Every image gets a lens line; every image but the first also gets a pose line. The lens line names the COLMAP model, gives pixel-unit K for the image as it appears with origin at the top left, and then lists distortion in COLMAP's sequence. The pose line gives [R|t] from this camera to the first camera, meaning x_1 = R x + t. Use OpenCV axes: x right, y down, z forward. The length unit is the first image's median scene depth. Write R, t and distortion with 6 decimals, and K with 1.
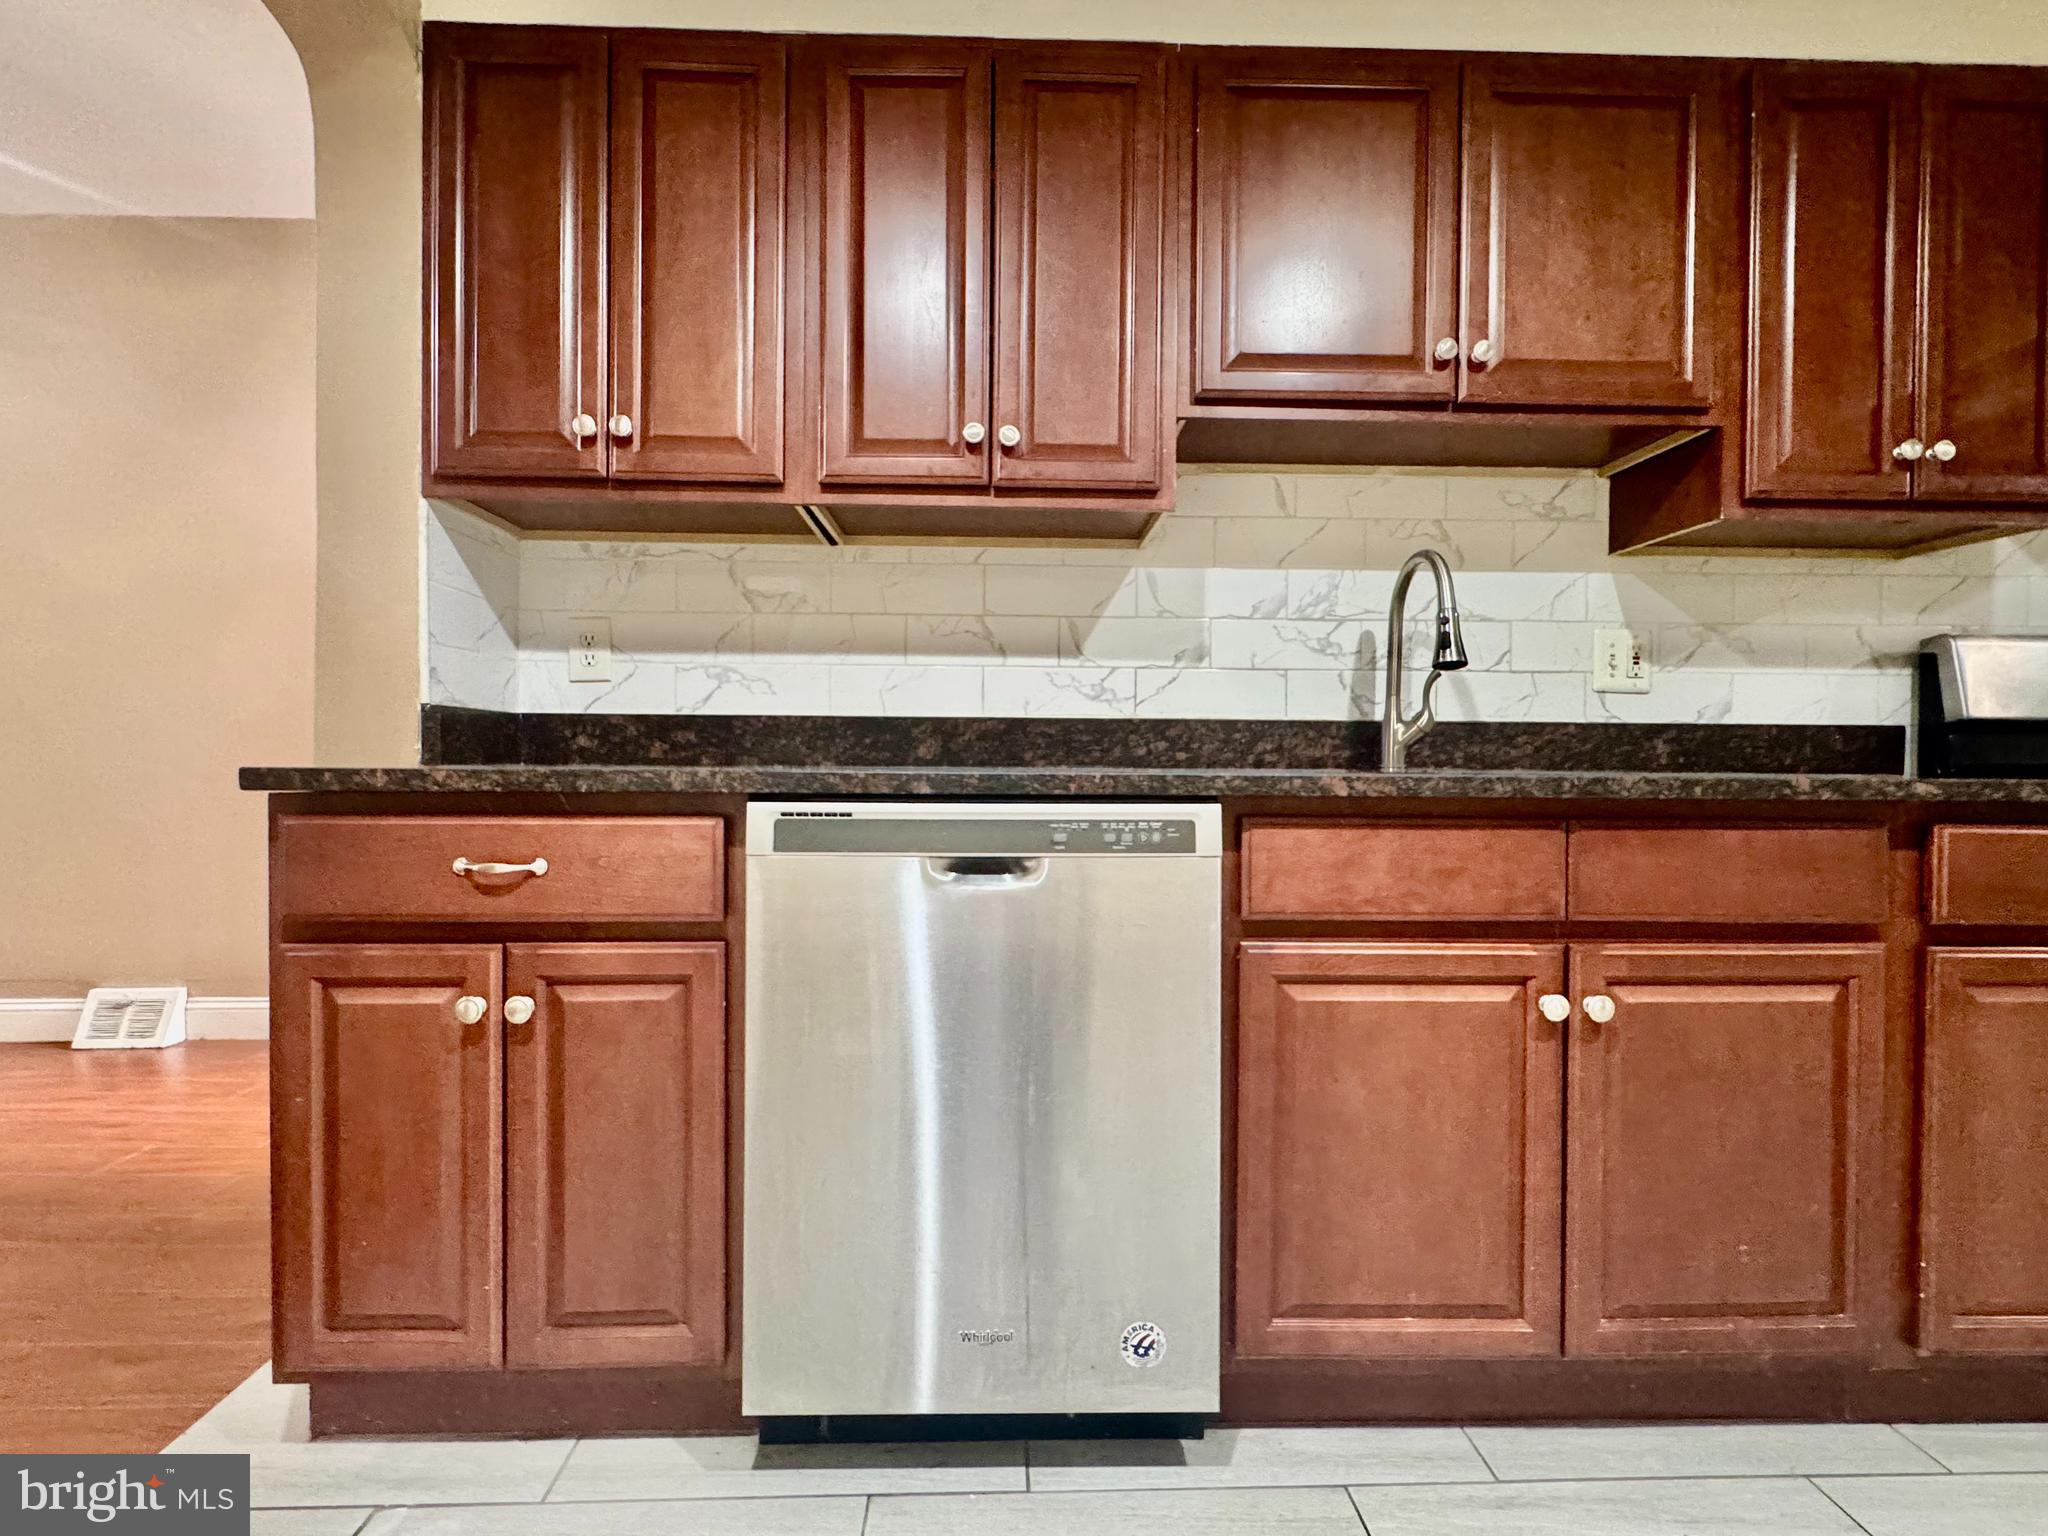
lens RADIAL K [[911.7, 0, 1016.8], [0, 911.7, 771.7], [0, 0, 1]] dist [0.000660, -0.000038]
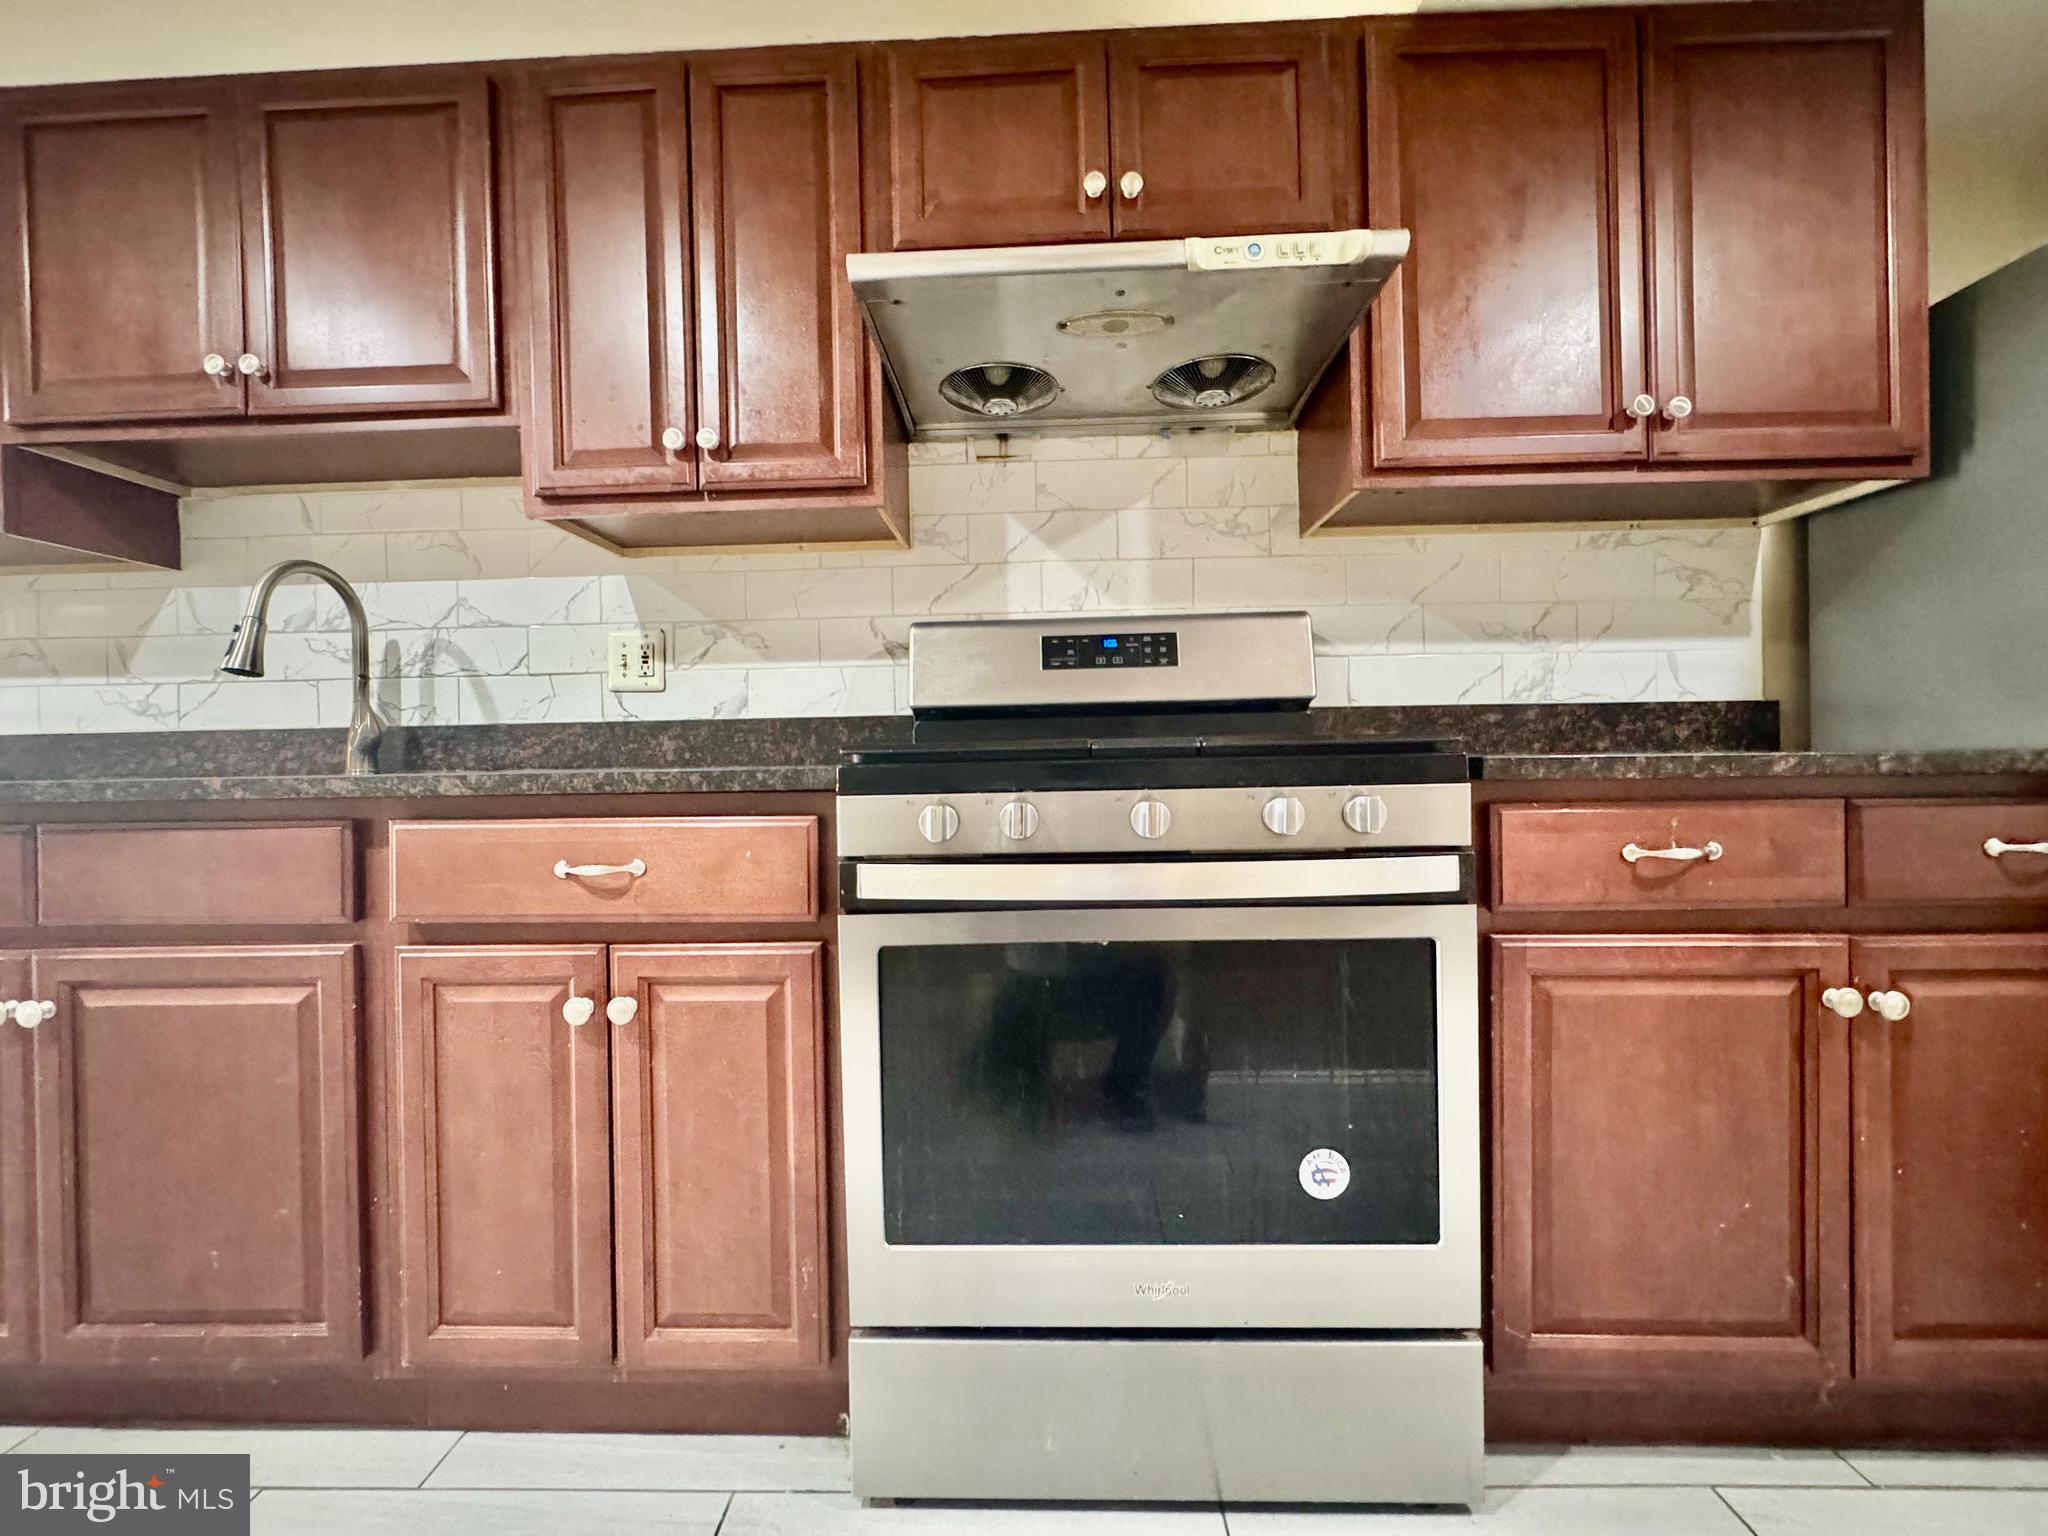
lens RADIAL K [[886.3, 0, 1006.0], [0, 886.3, 740.8], [0, 0, 1]] dist [0.008980, -0.001065]
pose [[0.996248, -0.028285, -0.081796, 1.388269], [0.025200, 0.998941, -0.038502, 0.019676], [0.082798, 0.036296, 0.995905, 0.065702]]
